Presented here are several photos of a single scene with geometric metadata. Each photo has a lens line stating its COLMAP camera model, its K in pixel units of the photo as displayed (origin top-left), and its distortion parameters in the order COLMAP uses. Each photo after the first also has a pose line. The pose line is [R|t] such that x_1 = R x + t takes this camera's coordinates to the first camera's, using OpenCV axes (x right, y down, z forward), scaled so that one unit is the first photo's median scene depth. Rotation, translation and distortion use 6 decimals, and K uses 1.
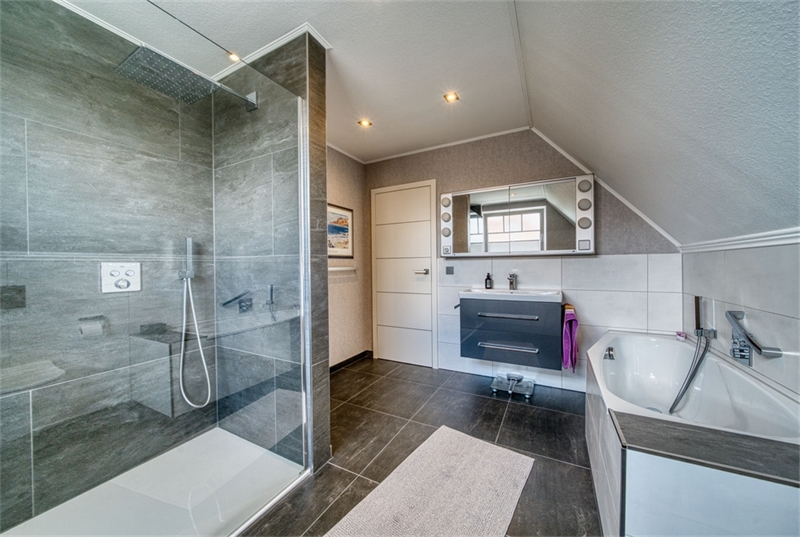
lens RADIAL K [[276.2, 0, 404.5], [0, 276.2, 266.9], [0, 0, 1]] dist [-0.014490, -0.000286]
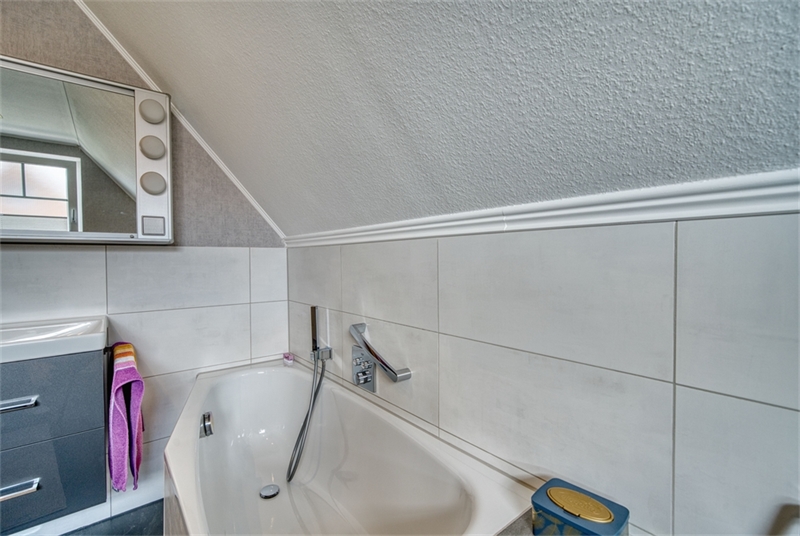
lens RADIAL K [[365.1, 0, 398.1], [0, 365.1, 266.0], [0, 0, 1]] dist [0.002058, 0.000433]
pose [[0.383853, -0.012796, 0.923306, 0.199245], [0.008921, 0.999909, 0.010149, -0.006733], [-0.923351, 0.004342, 0.383932, 0.317703]]
